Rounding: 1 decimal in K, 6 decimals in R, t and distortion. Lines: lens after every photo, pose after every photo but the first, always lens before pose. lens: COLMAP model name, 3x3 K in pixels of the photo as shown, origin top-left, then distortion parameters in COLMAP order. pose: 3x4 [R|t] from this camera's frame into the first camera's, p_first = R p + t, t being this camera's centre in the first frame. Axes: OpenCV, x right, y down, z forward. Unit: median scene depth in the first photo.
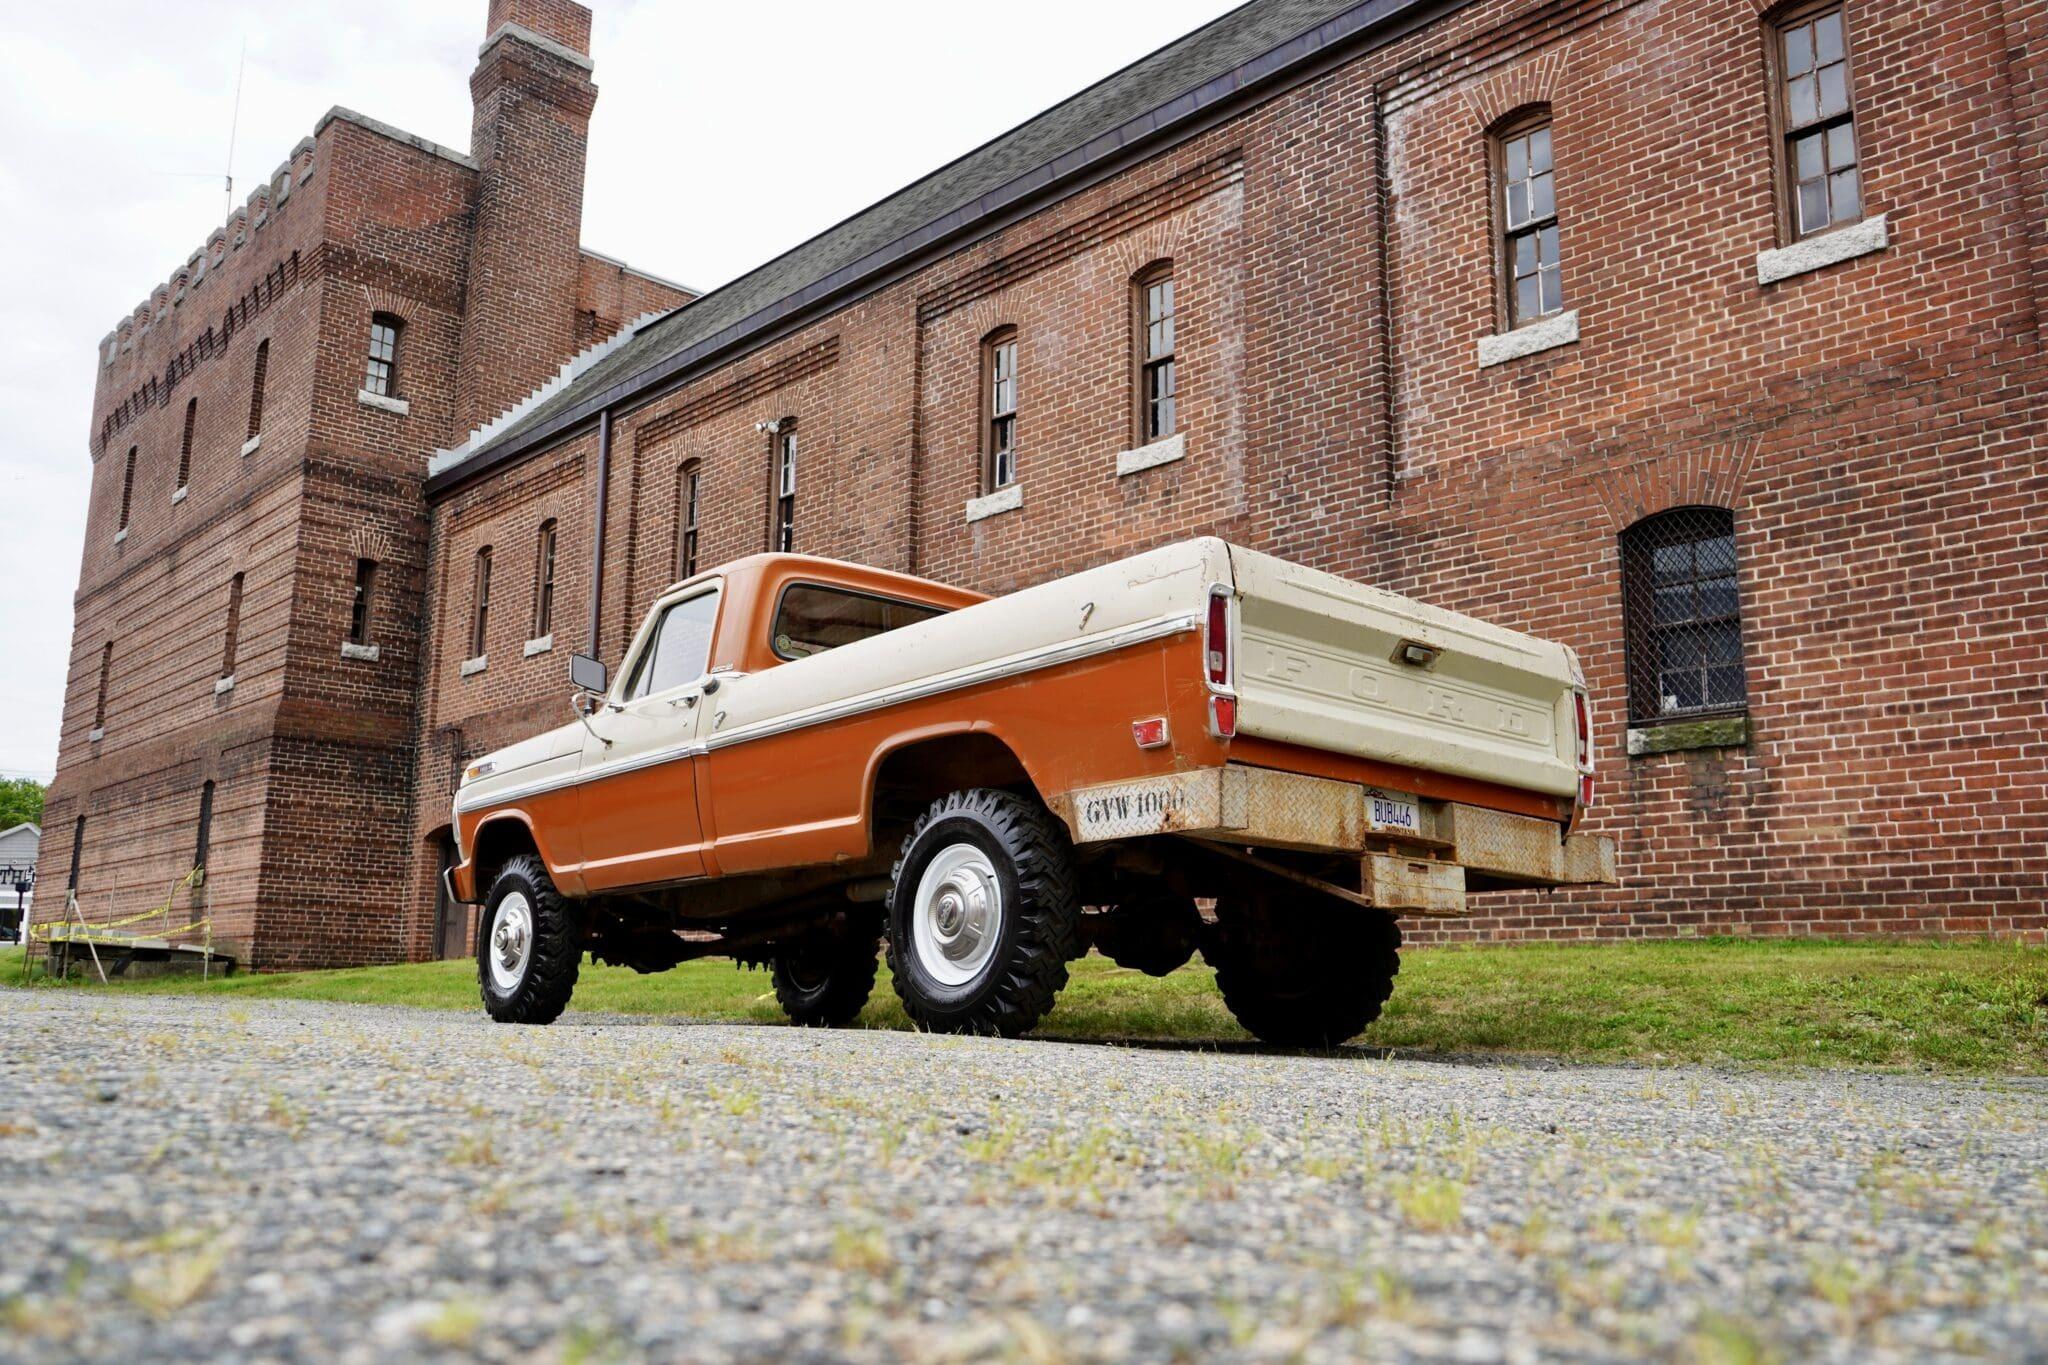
lens RADIAL K [[1651.2, 0, 1028.0], [0, 1651.2, 690.0], [0, 0, 1]] dist [-0.011145, 0.020434]
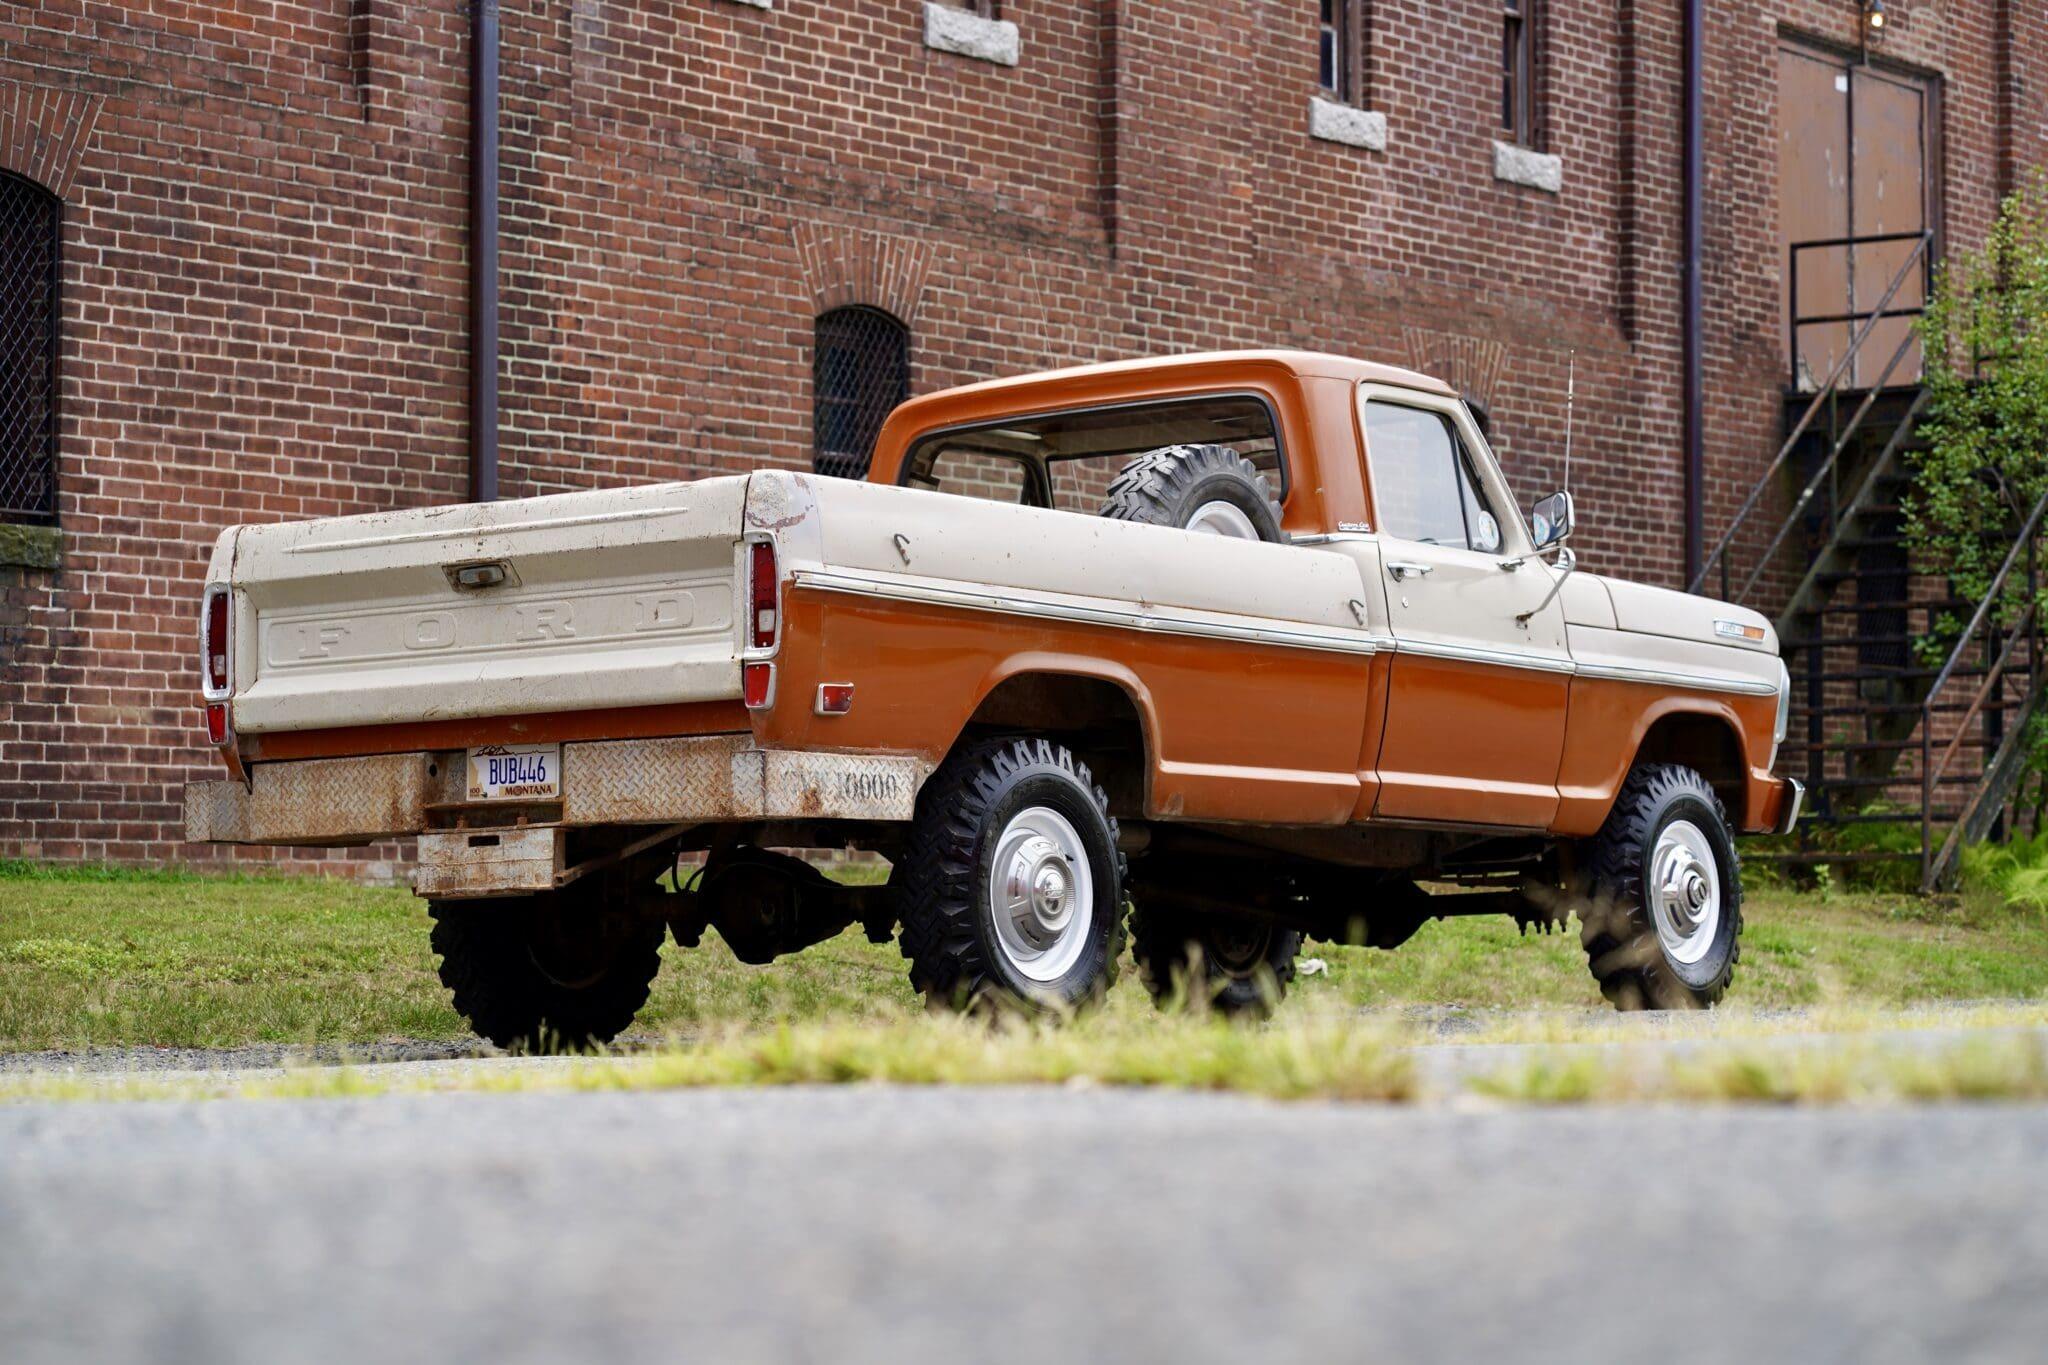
lens RADIAL K [[4896.5, 0, 1066.8], [0, 4896.5, 705.8], [0, 0, 1]] dist [-0.045401, 0.000000]
pose [[-0.188408, 0.026383, 0.981736, -1.499709], [-0.182900, 0.981208, -0.061469, 0.128339], [-0.964909, -0.191141, -0.180042, 0.927053]]
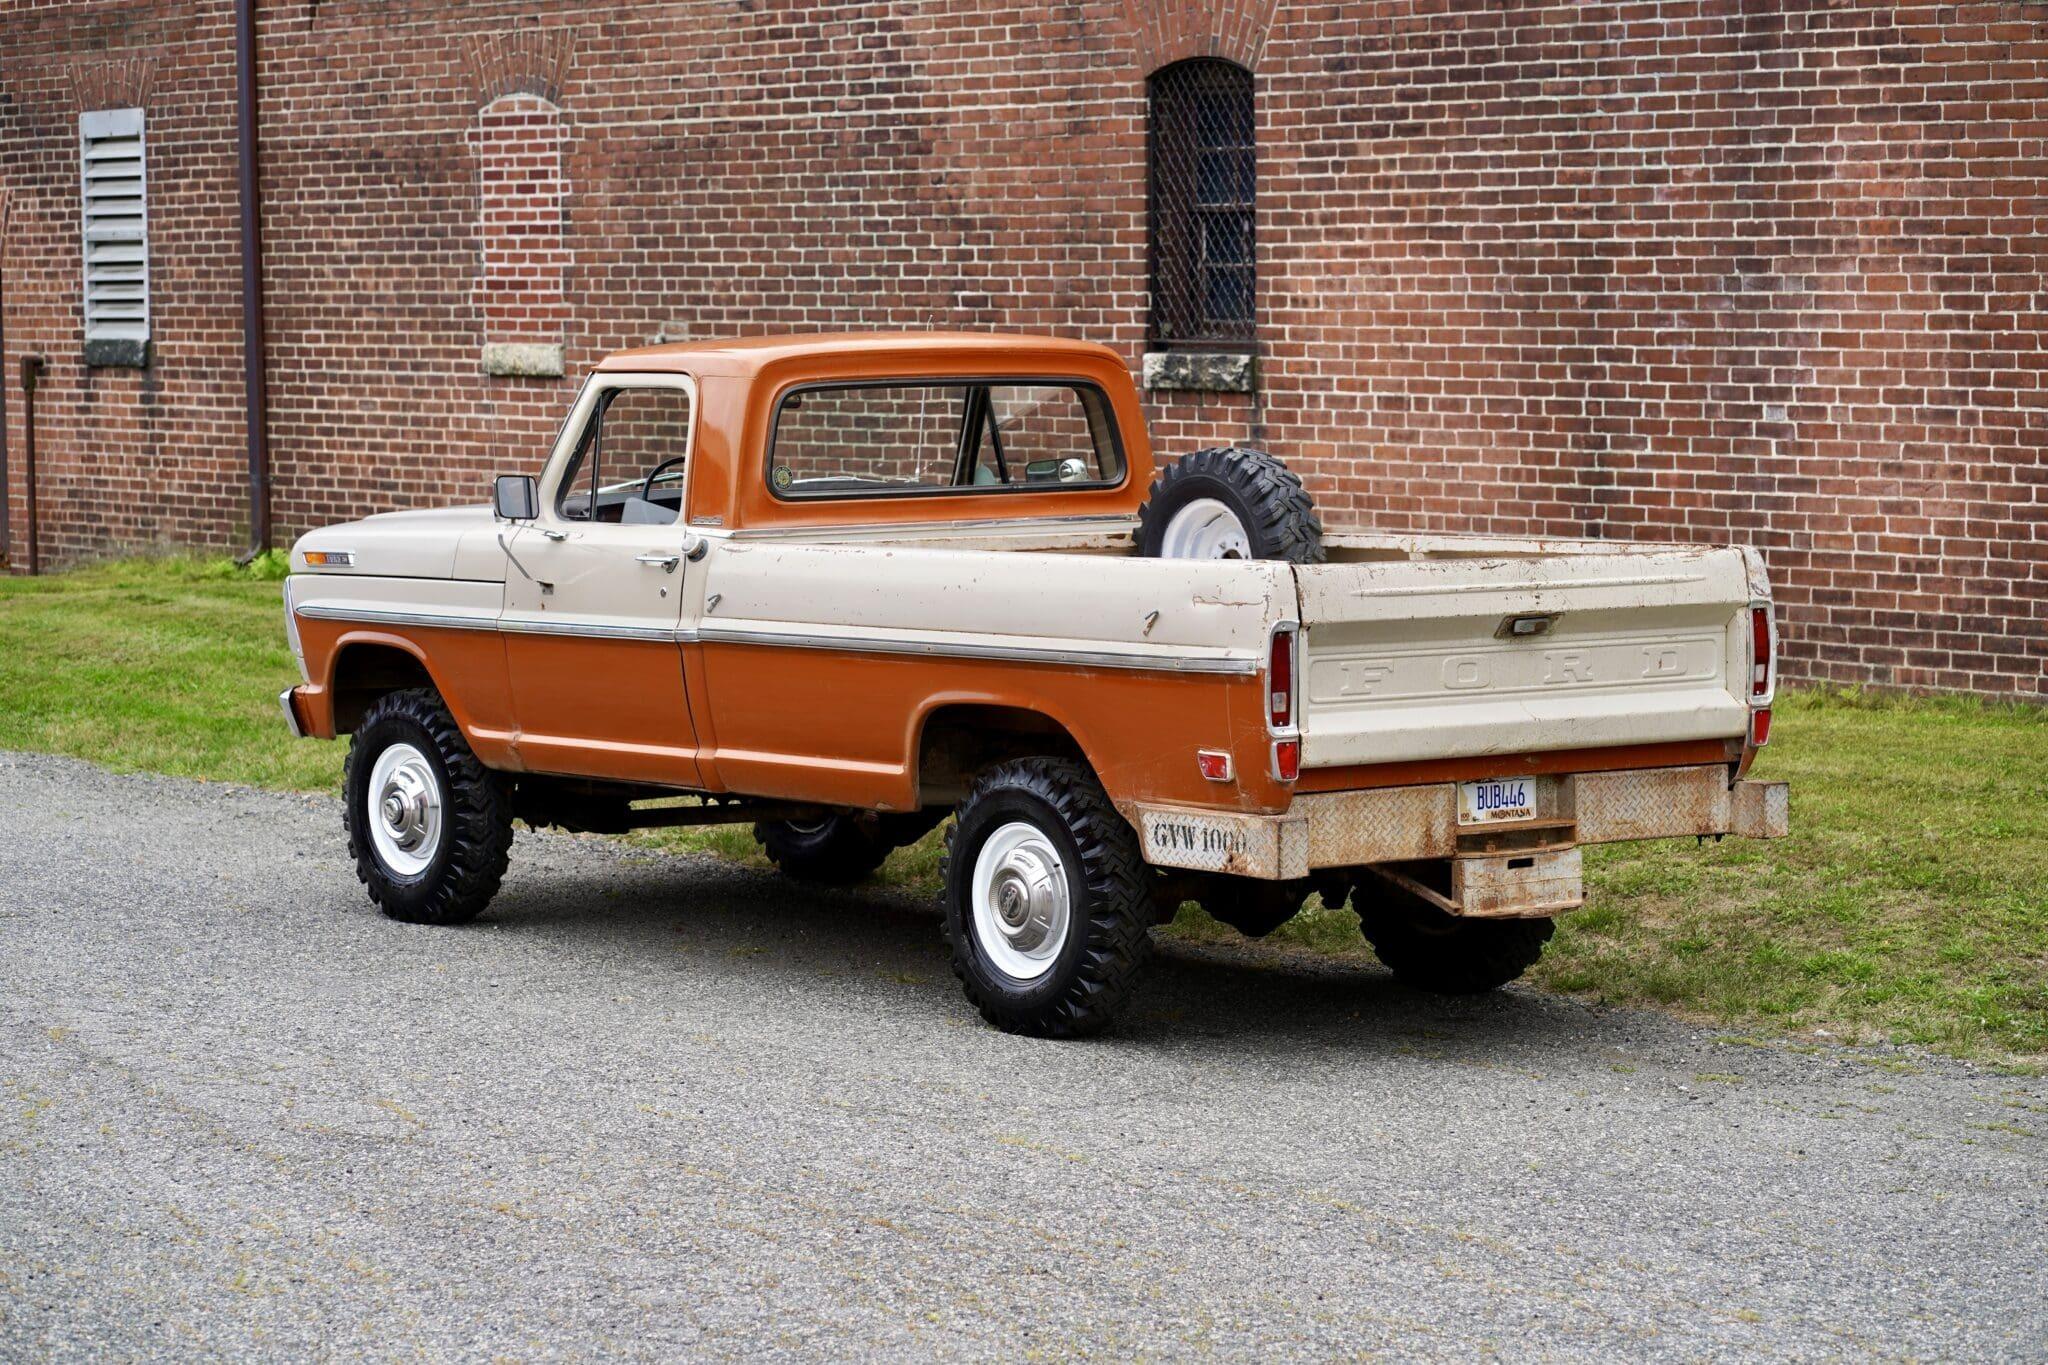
lens RADIAL K [[4953.5, 0, 1033.0], [0, 4953.5, 716.3], [0, 0, 1]] dist [0.001650, 0.000000]
pose [[0.998898, -0.018020, -0.043340, 0.044625], [0.029383, 0.960125, 0.278021, -0.387259], [0.036602, -0.278988, 0.959597, -0.849808]]
